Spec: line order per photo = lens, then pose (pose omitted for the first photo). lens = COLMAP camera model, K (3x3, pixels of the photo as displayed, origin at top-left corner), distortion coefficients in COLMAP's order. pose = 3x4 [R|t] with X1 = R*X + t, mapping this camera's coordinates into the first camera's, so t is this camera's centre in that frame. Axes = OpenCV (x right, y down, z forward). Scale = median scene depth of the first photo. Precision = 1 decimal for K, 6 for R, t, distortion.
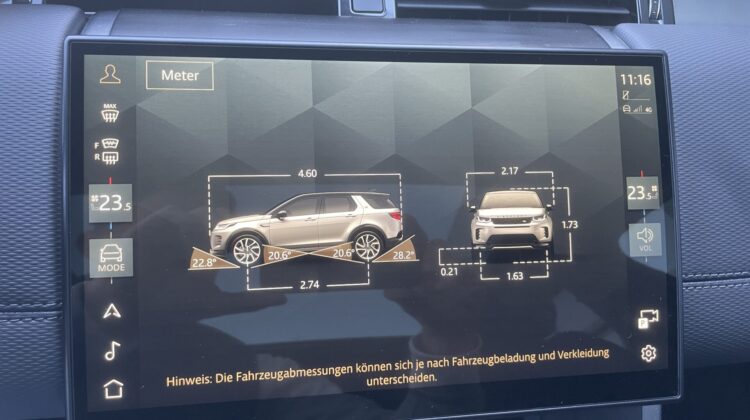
lens RADIAL K [[569.6, 0, 376.5], [0, 569.6, 214.5], [0, 0, 1]] dist [0.072471, -0.103510]
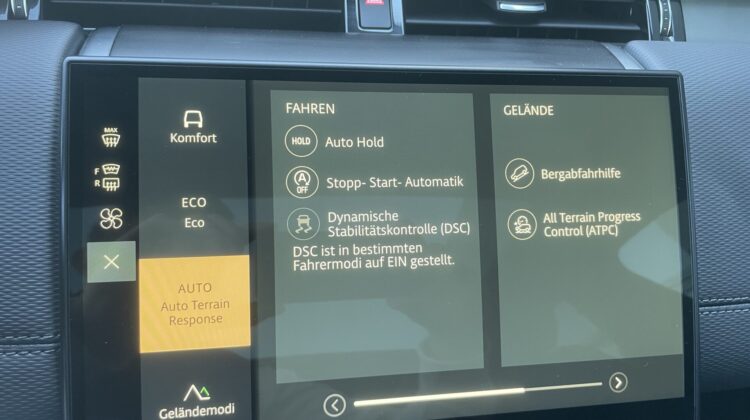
lens RADIAL K [[569.6, 0, 382.9], [0, 569.6, 215.0], [0, 0, 1]] dist [0.072471, -0.103510]
pose [[0.999876, 0.000219, 0.015749, -0.021461], [-0.000170, 0.999995, -0.003135, -0.038682], [-0.015750, 0.003132, 0.999871, 0.029797]]
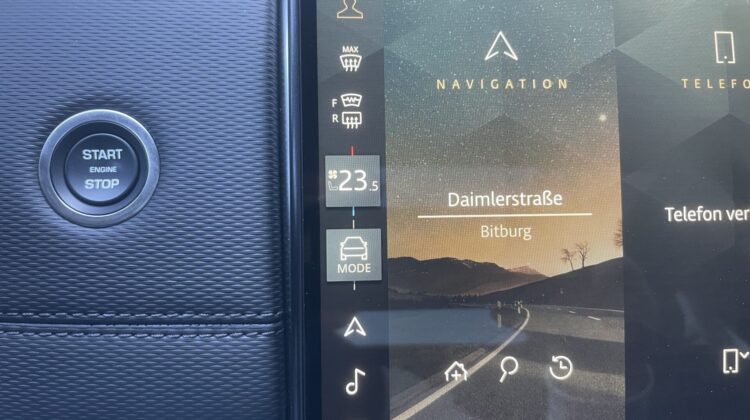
lens RADIAL K [[569.6, 0, 377.5], [0, 569.6, 206.2], [0, 0, 1]] dist [0.072471, -0.103510]
pose [[0.996562, 0.010196, -0.082216, -0.322295], [-0.009392, 0.999904, 0.010162, 0.004274], [0.082312, -0.009354, 0.996563, 0.238544]]
